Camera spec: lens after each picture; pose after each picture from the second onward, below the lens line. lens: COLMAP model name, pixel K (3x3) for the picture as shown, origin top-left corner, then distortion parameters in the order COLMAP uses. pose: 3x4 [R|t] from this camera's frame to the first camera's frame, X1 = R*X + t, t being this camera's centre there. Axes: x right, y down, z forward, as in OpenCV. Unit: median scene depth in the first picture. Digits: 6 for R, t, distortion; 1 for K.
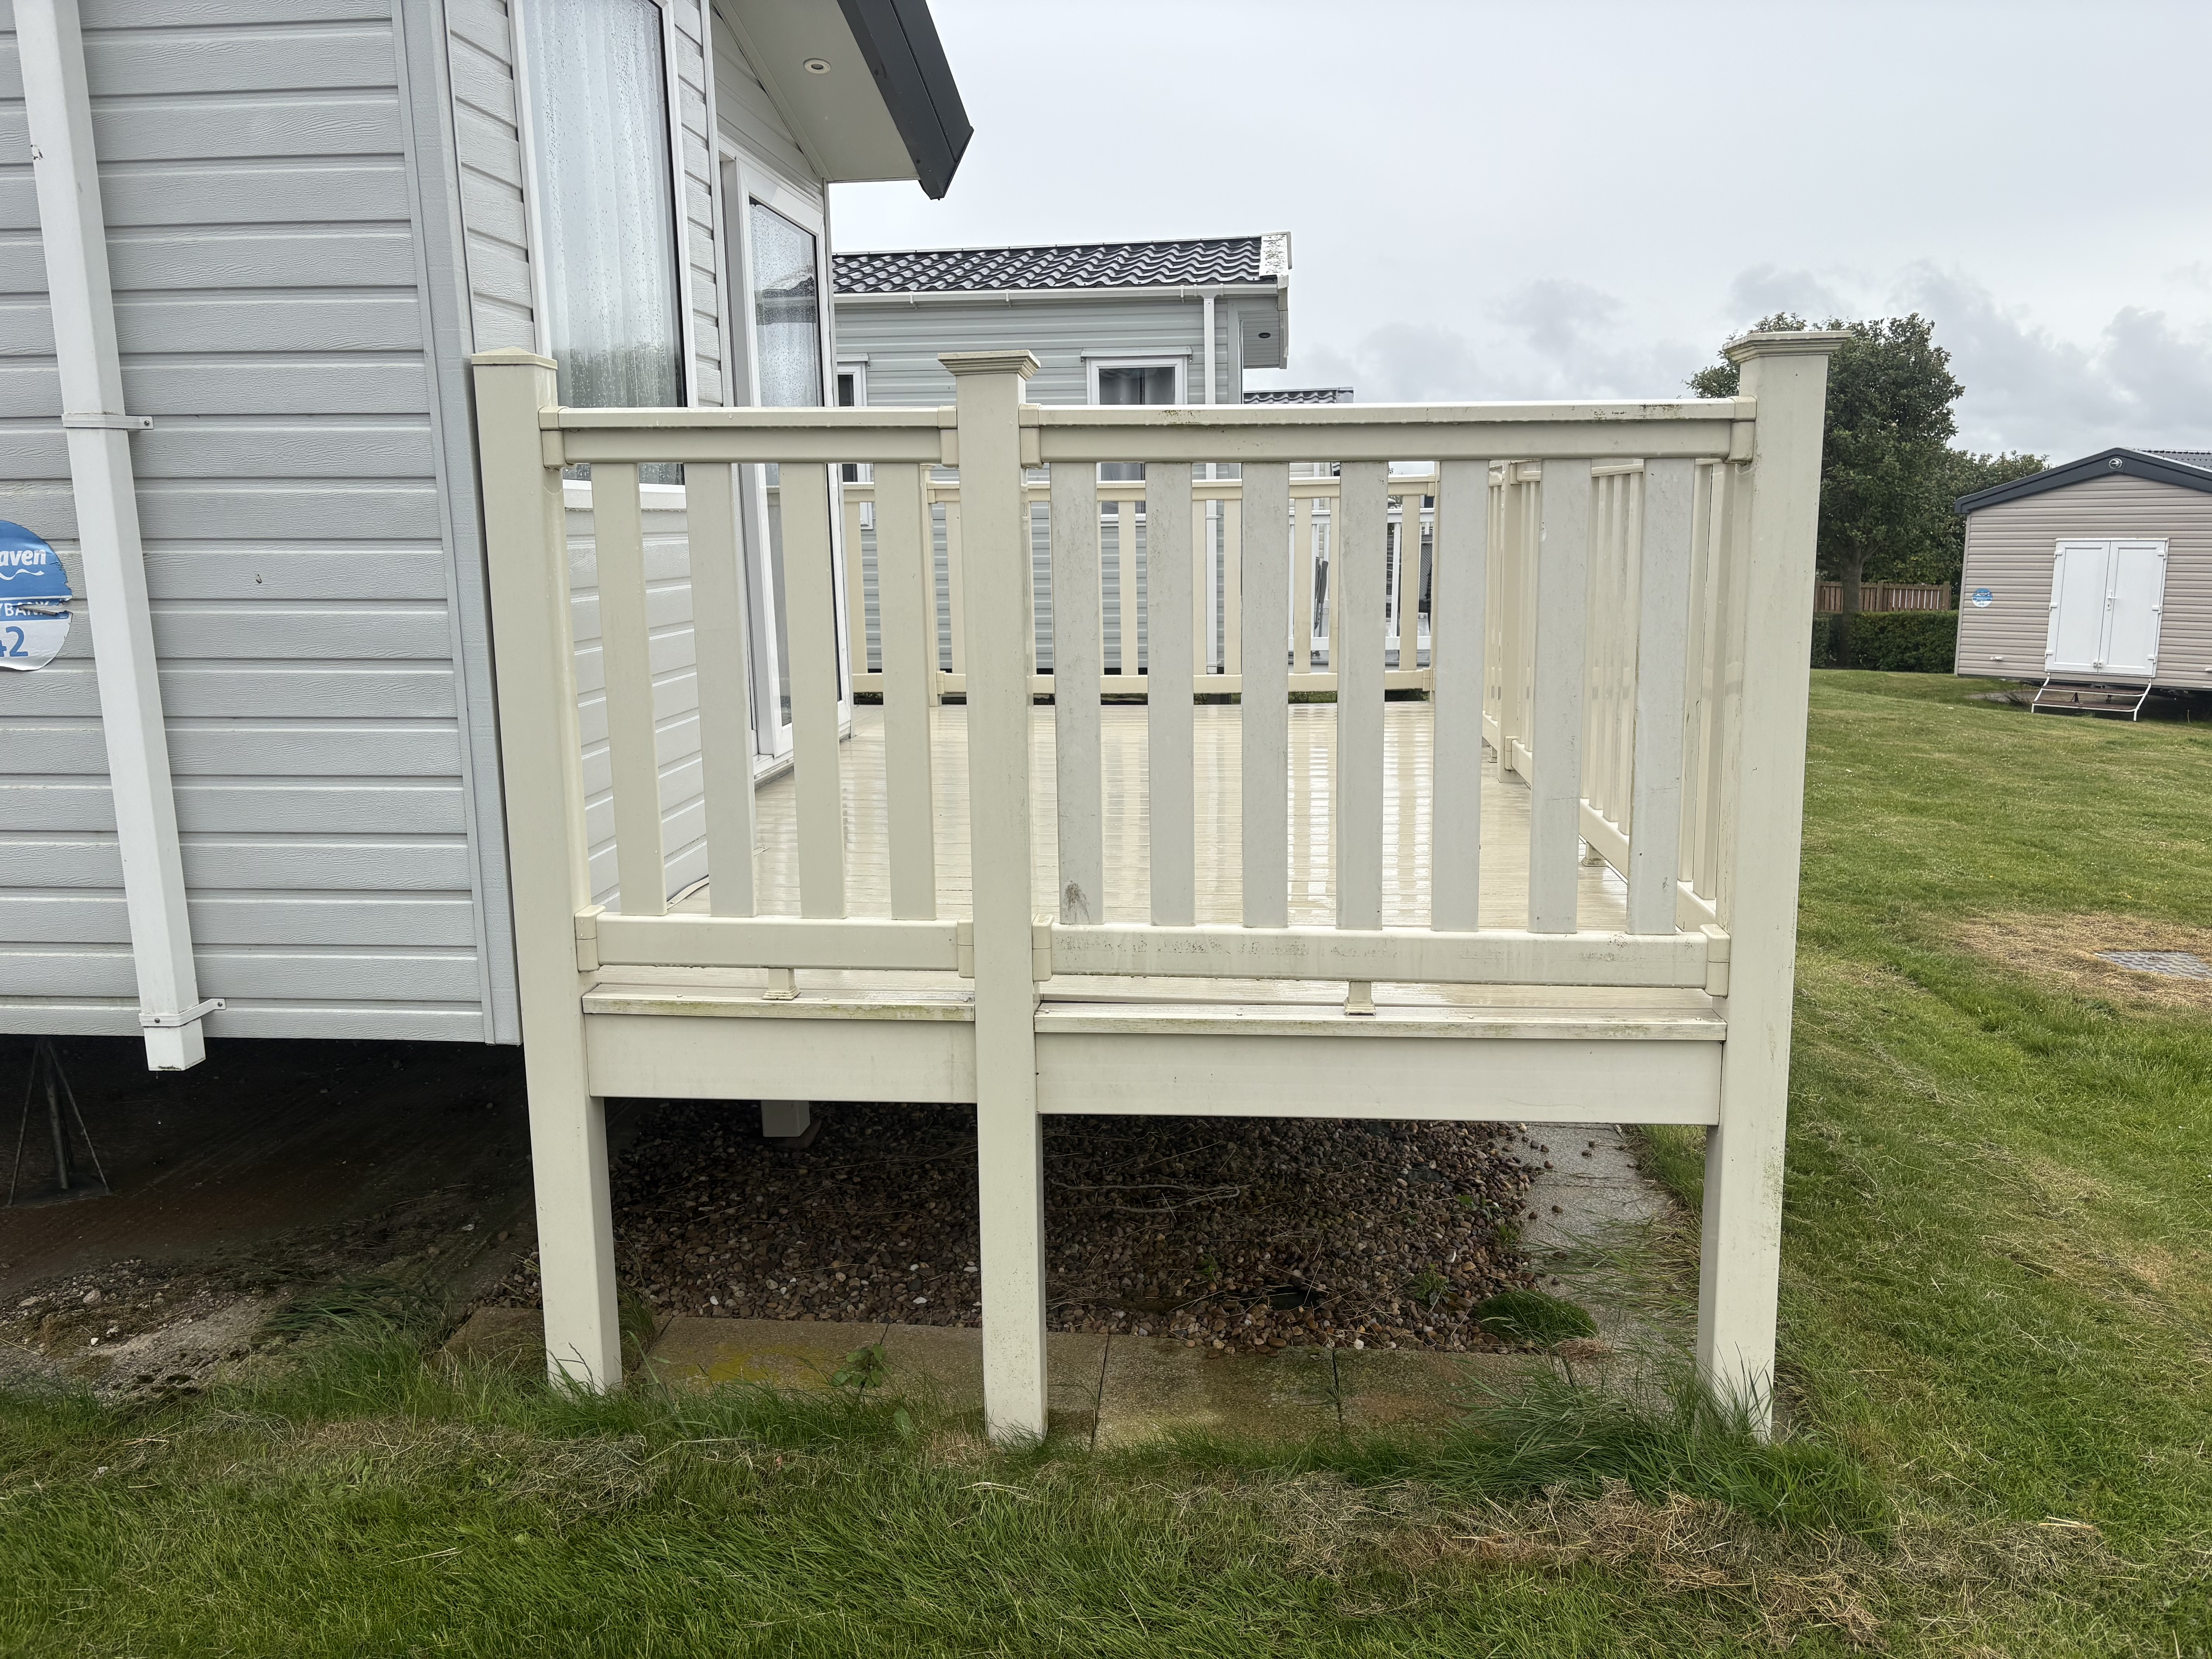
lens RADIAL K [[1725.1, 0, 1107.8], [0, 1725.1, 815.3], [0, 0, 1]] dist [0.001763, -0.002640]
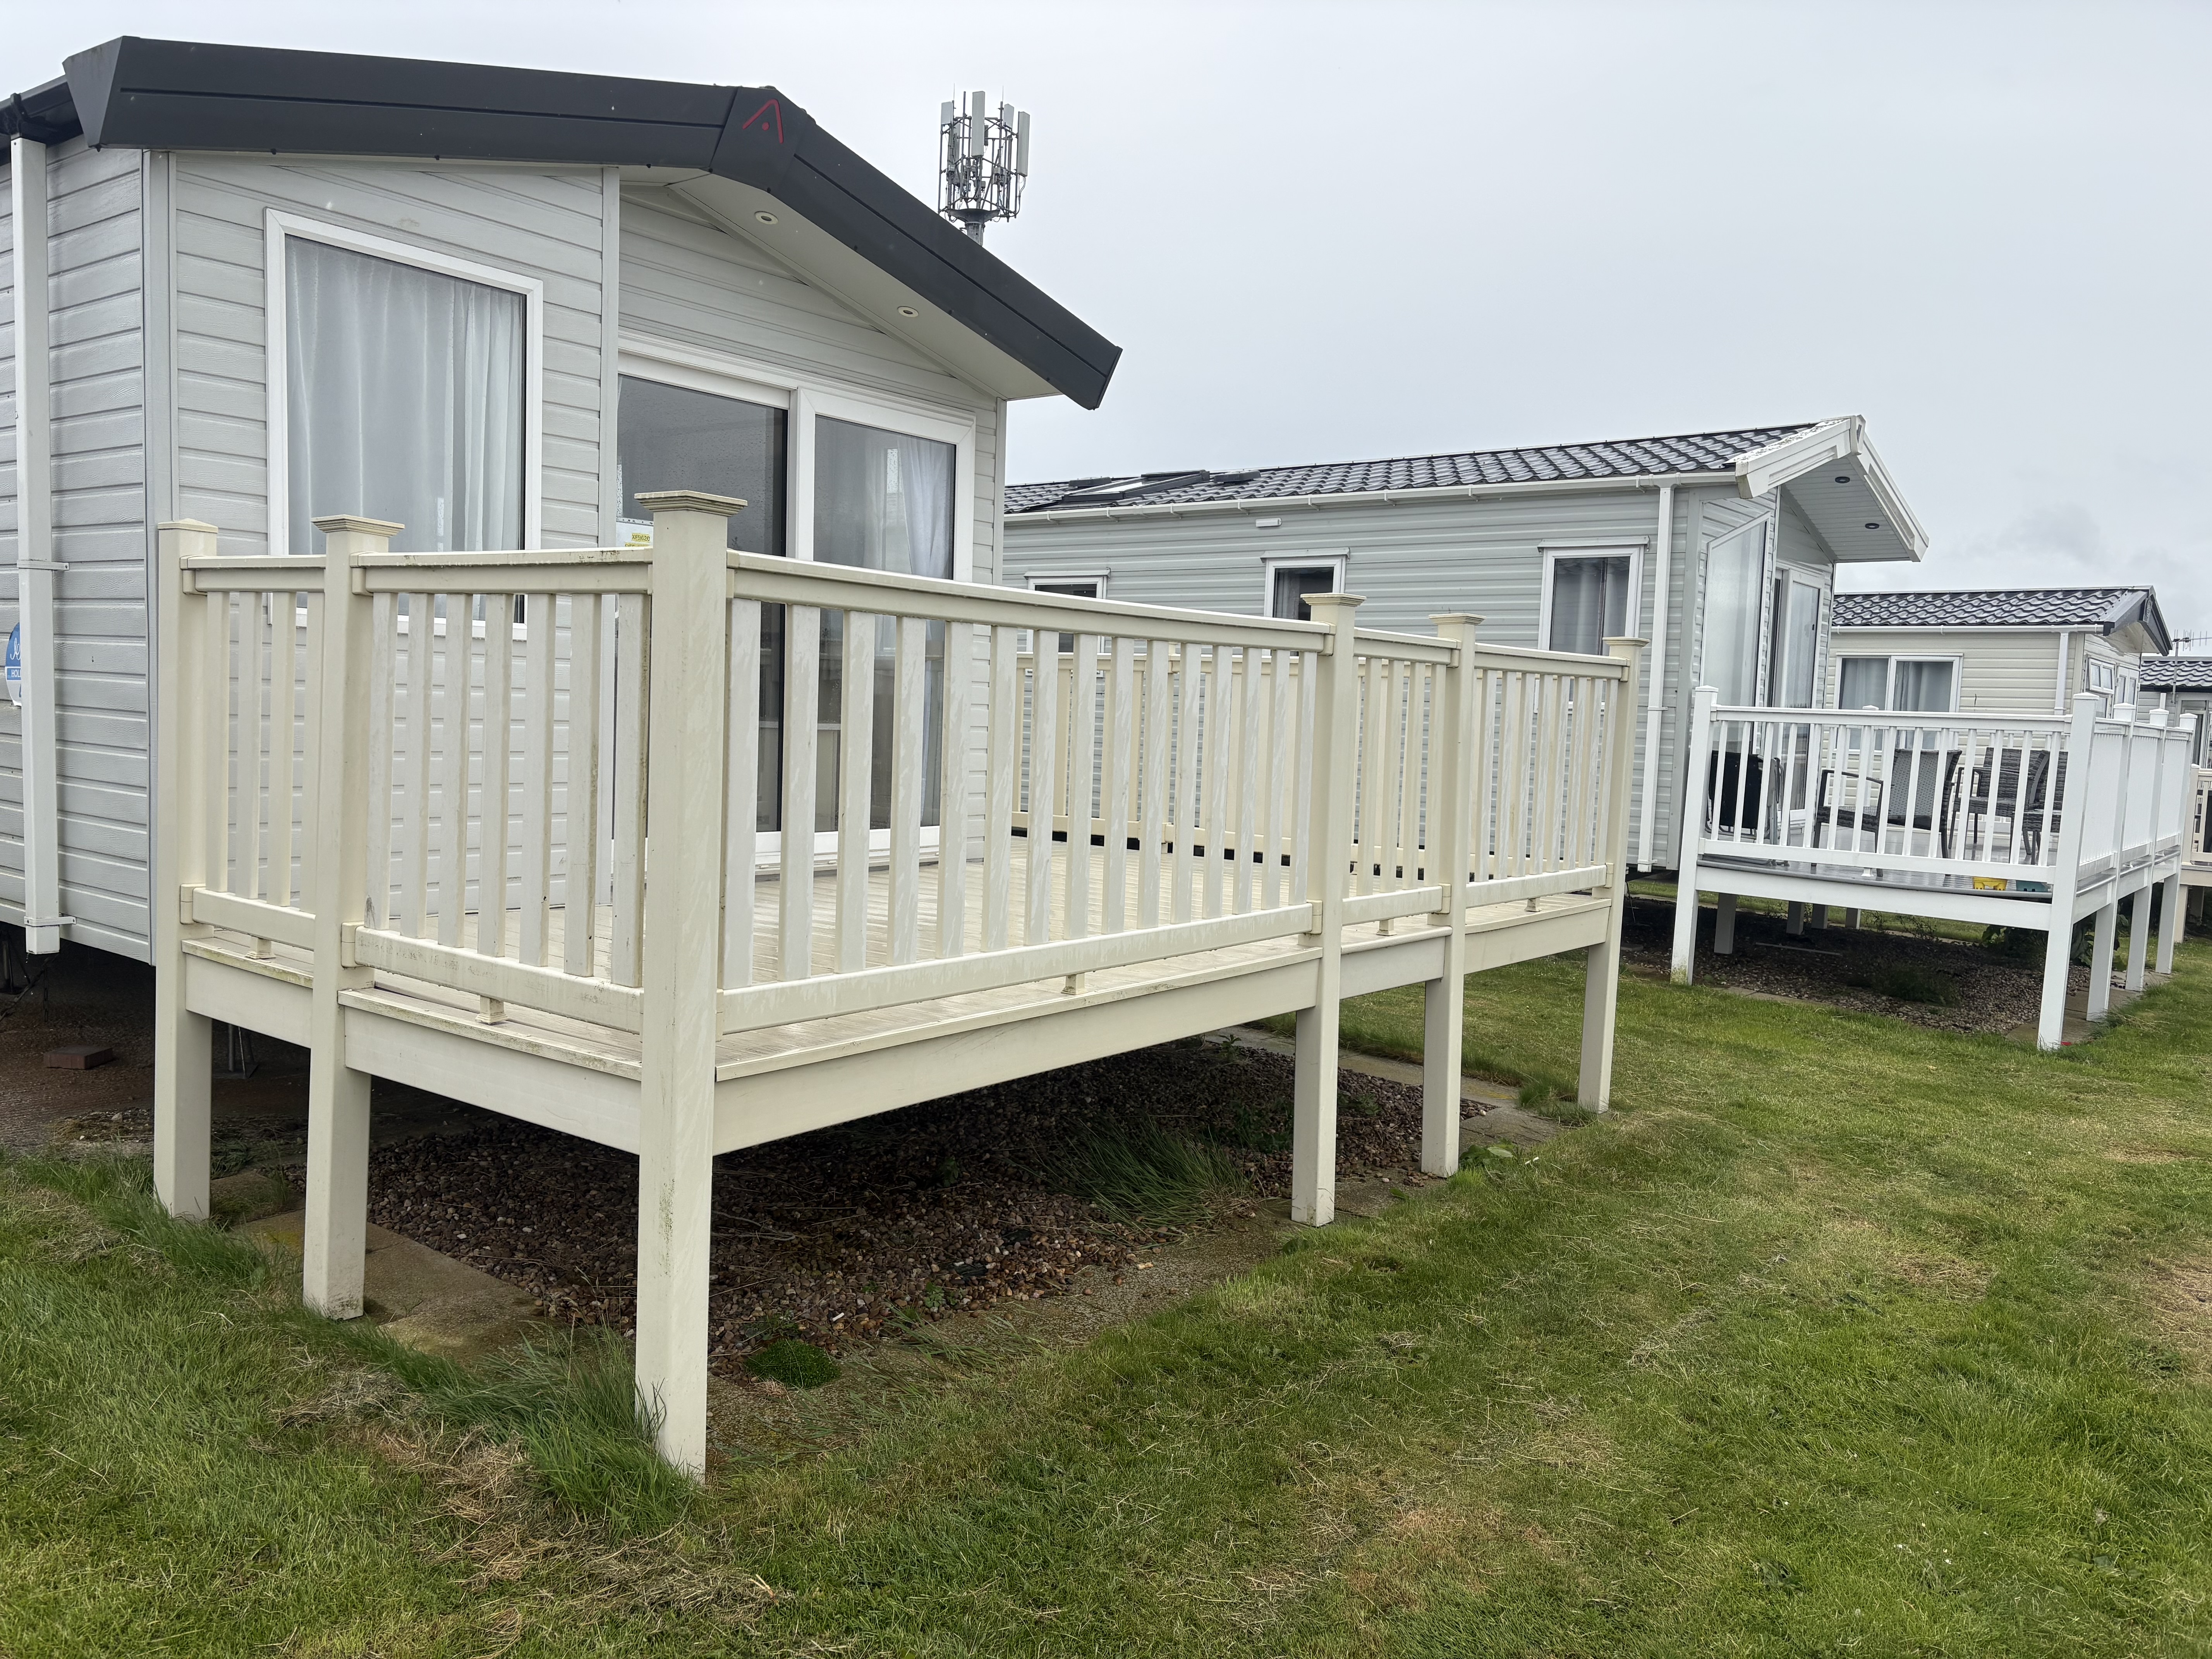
lens RADIAL K [[1727.9, 0, 1106.0], [0, 1727.9, 829.5], [0, 0, 1]] dist [0.022954, -0.047527]
pose [[0.831261, 0.085244, -0.549308, 1.080905], [-0.143504, 0.987584, -0.063905, -0.008625], [0.537040, 0.131949, 0.833173, 0.143706]]
